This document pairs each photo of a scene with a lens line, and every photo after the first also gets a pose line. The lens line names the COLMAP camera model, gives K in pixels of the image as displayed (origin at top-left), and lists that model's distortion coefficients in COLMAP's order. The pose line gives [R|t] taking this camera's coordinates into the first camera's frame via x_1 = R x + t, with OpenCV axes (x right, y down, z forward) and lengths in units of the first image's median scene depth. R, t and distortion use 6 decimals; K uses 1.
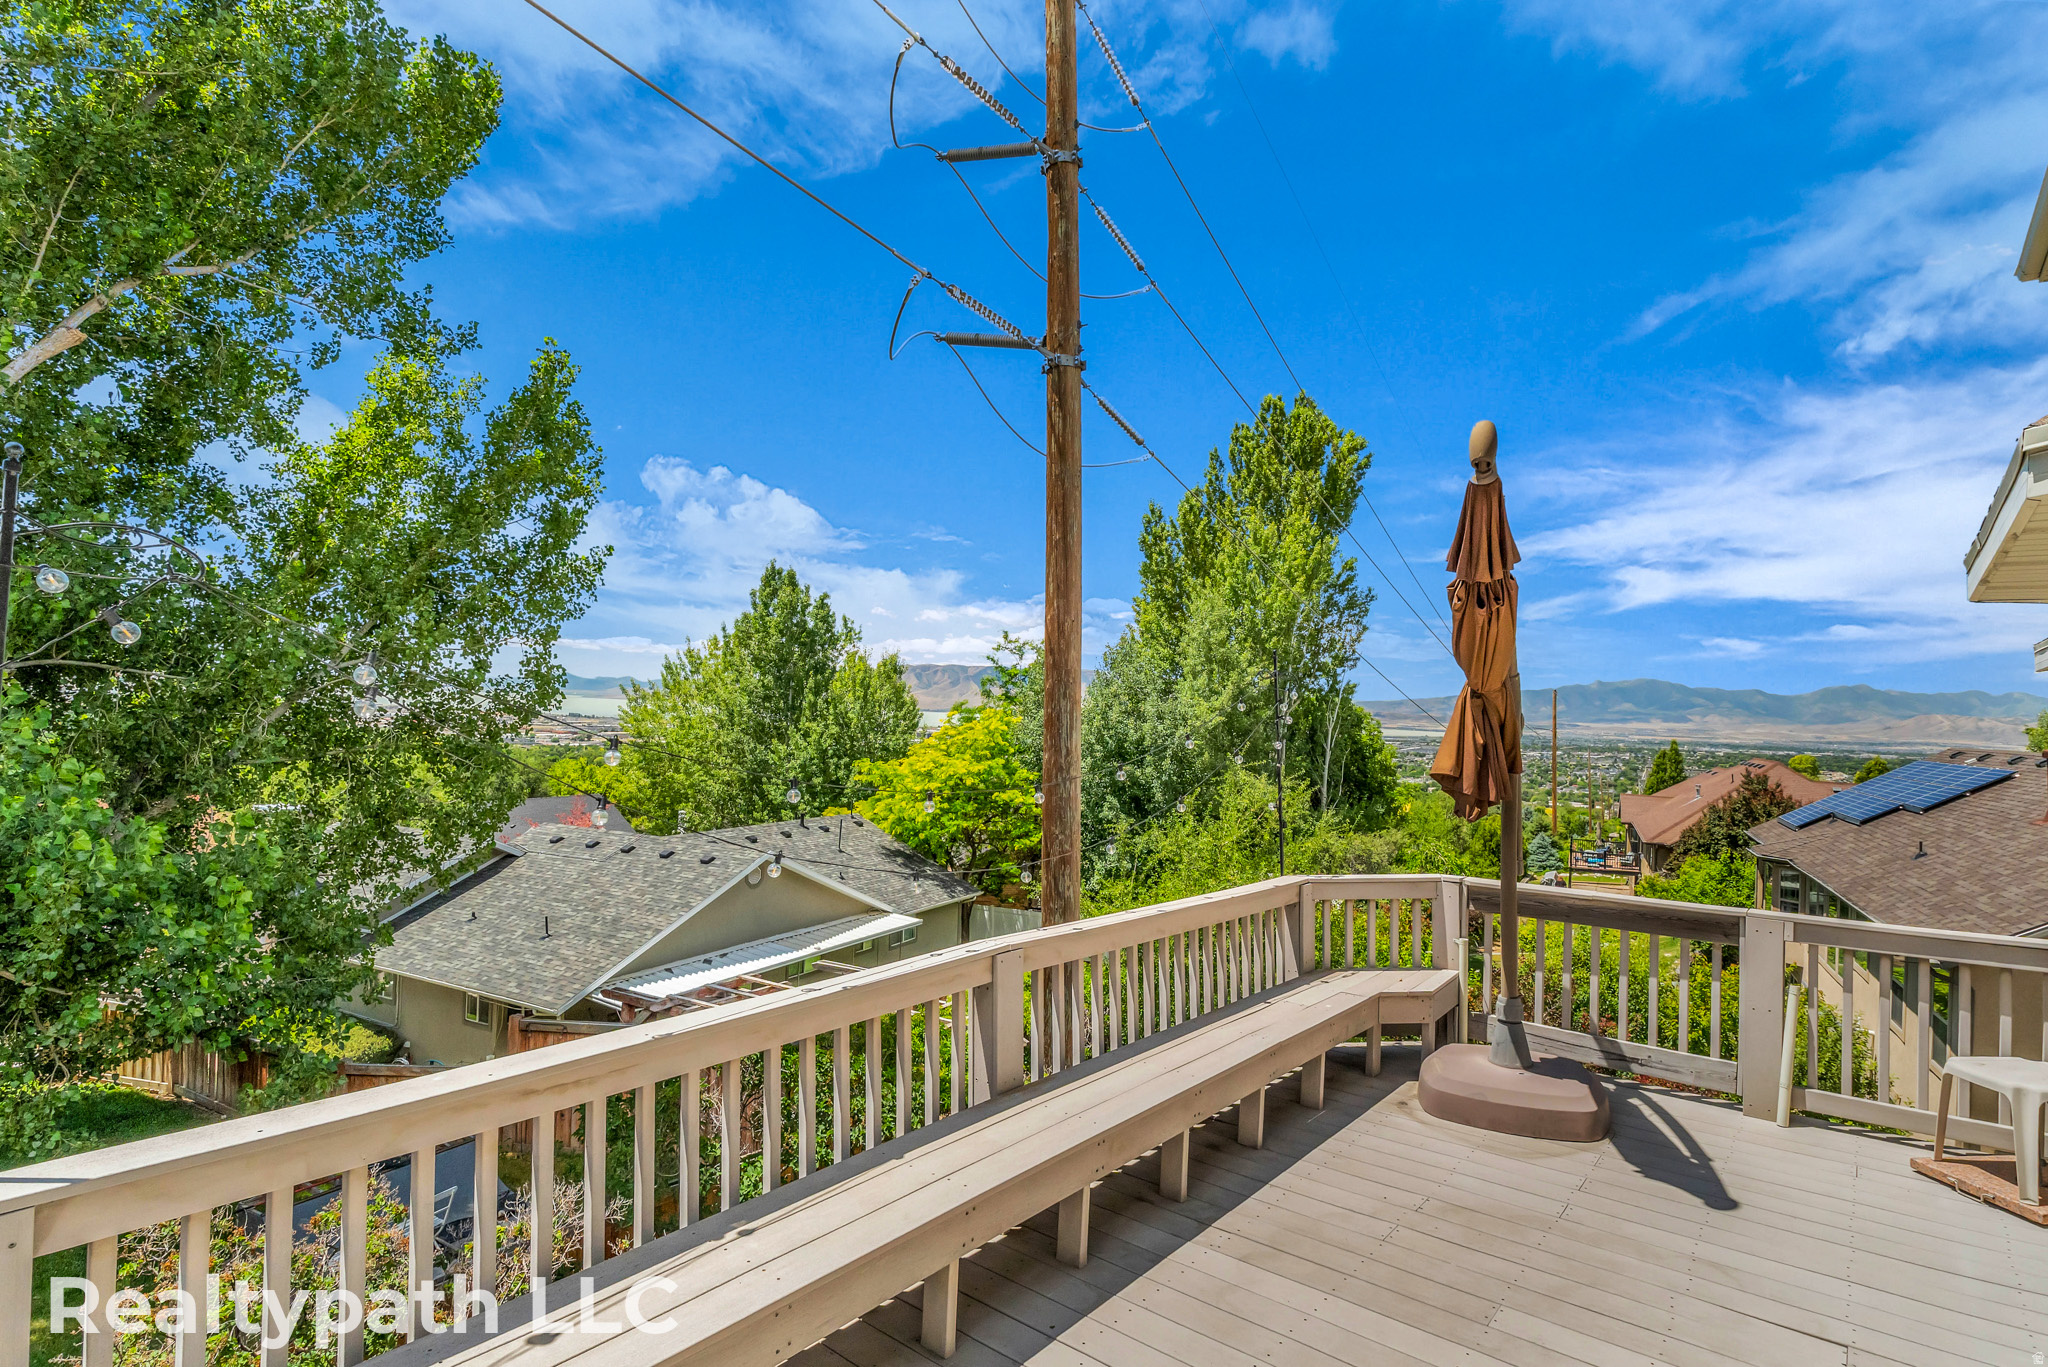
lens RADIAL K [[1041.5, 0, 1030.6], [0, 1041.5, 685.6], [0, 0, 1]] dist [0.005526, -0.000668]
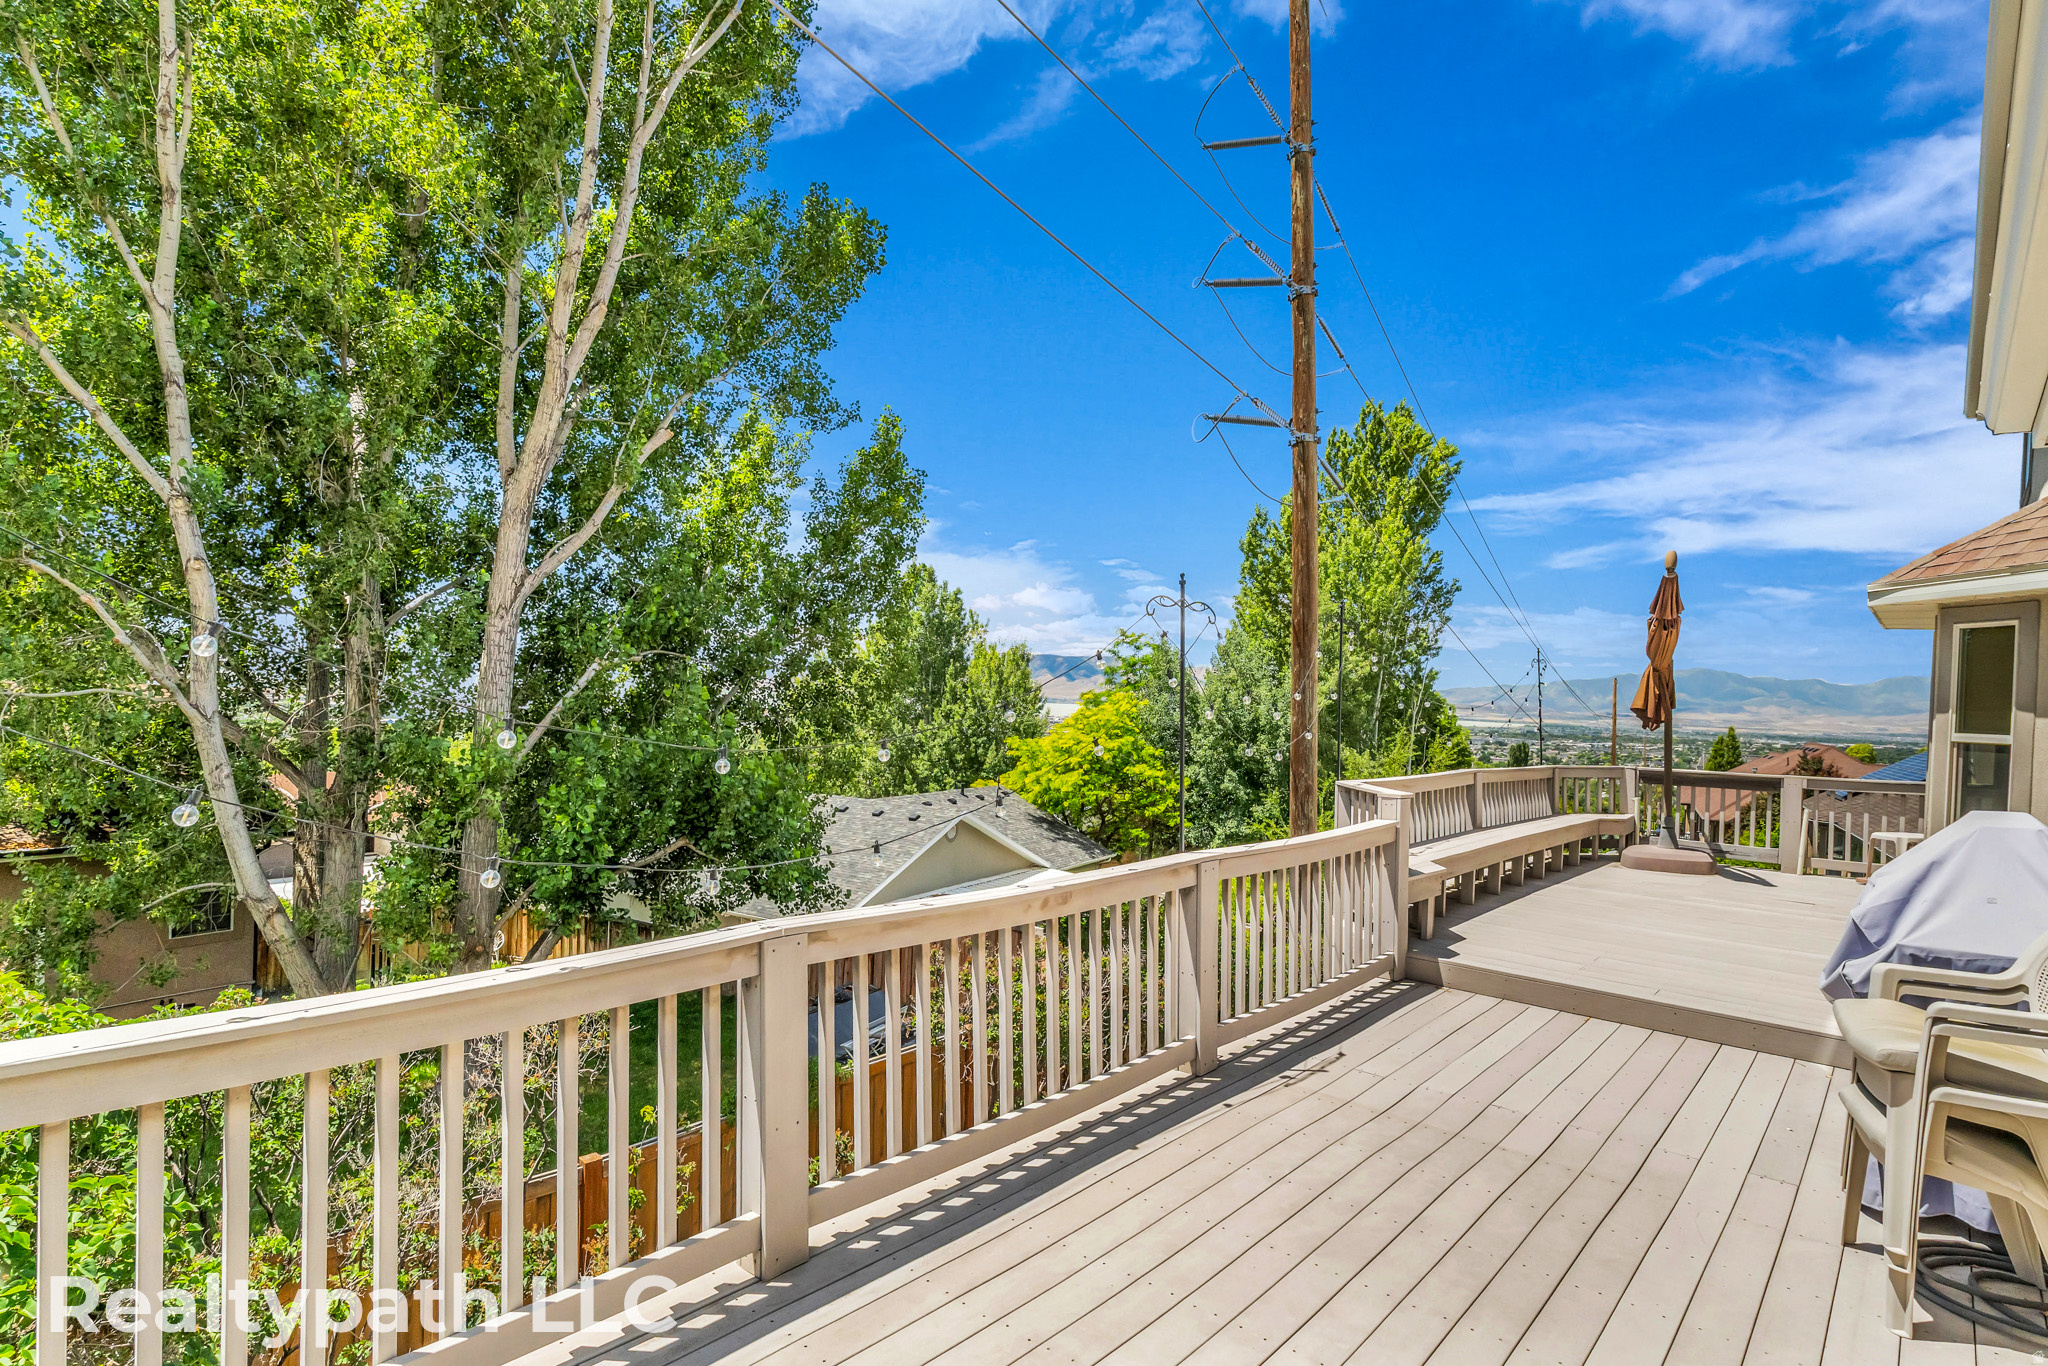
lens RADIAL K [[1041.5, 0, 1062.4], [0, 1041.5, 699.6], [0, 0, 1]] dist [0.005526, -0.000668]
pose [[0.999853, 0.001327, -0.017088, -0.081818], [-0.000908, 0.999699, 0.024516, 0.002108], [0.017115, -0.024497, 0.999553, -0.125364]]
